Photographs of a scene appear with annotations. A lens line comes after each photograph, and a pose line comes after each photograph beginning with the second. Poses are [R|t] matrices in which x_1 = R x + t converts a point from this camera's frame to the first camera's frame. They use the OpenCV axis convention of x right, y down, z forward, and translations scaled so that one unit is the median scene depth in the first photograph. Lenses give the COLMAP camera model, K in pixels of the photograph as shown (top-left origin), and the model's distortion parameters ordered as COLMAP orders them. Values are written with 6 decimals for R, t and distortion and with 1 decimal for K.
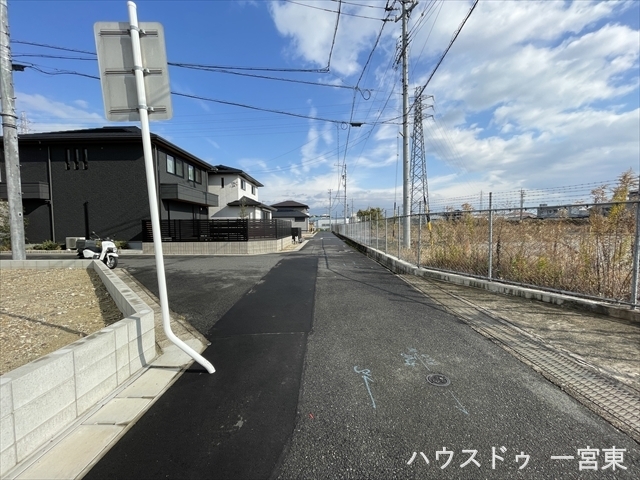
lens RADIAL K [[255.6, 0, 320.0], [0, 255.6, 240.0], [0, 0, 1]] dist [-0.000083, -0.000011]
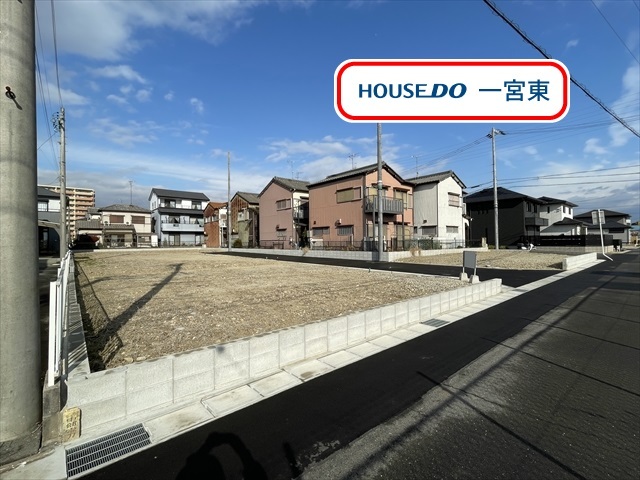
lens RADIAL K [[293.3, 0, 320.0], [0, 293.3, 240.0], [0, 0, 1]] dist [0.000969, 0.000168]
pose [[0.657134, -0.001771, -0.753772, 0.039078], [-0.035186, 0.998835, -0.033021, 0.058820], [0.752952, 0.048222, 0.656306, -1.141036]]
